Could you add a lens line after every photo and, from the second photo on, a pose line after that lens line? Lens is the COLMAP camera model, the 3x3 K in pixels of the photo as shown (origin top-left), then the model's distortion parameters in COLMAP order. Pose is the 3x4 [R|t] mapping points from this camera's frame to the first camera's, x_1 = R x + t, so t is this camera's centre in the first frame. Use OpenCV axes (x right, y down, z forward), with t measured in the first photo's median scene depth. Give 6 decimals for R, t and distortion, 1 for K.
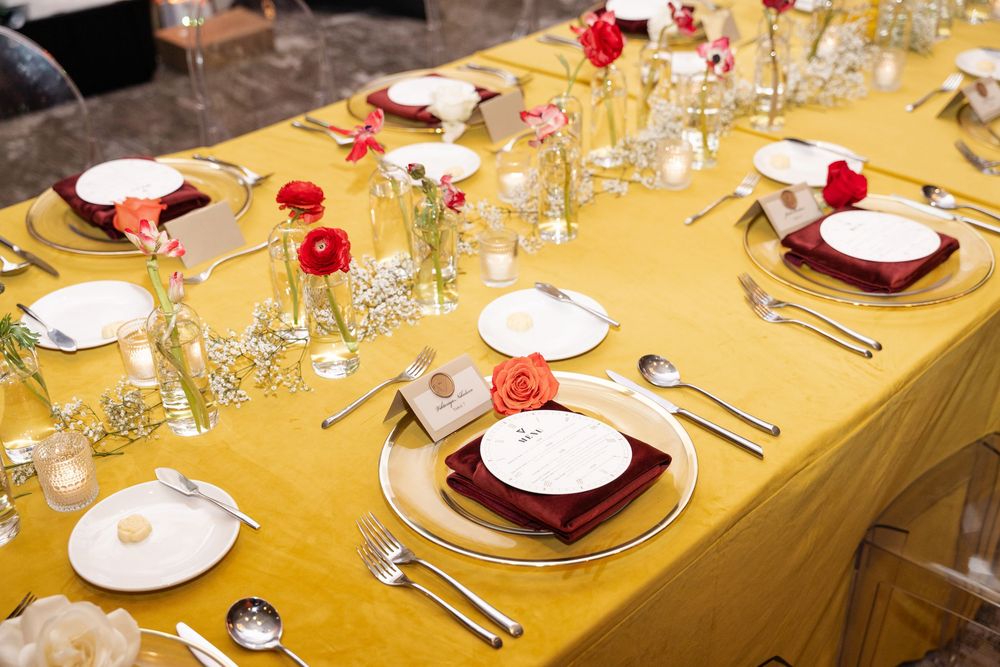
lens RADIAL K [[1133.0, 0, 500.5], [0, 1133.0, 336.3], [0, 0, 1]] dist [0.031356, 0.000000]
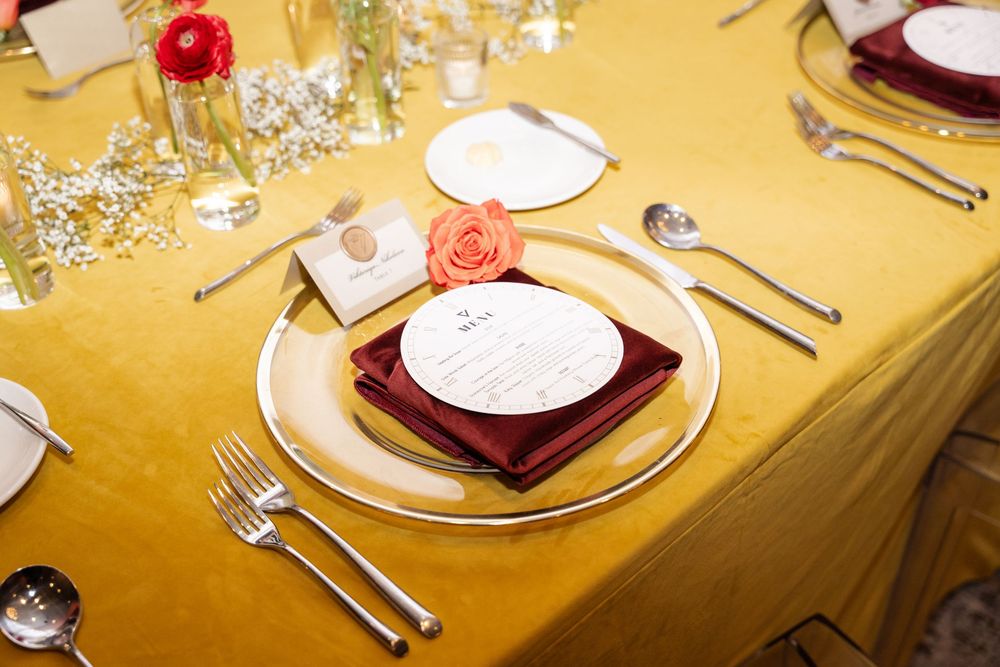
lens RADIAL K [[1133.0, 0, 501.9], [0, 1133.0, 330.3], [0, 0, 1]] dist [0.031356, 0.000000]
pose [[0.999629, 0.014492, -0.023062, 0.053772], [-0.011285, 0.990975, 0.133572, 0.001419], [0.024790, -0.133262, 0.990771, 0.300821]]
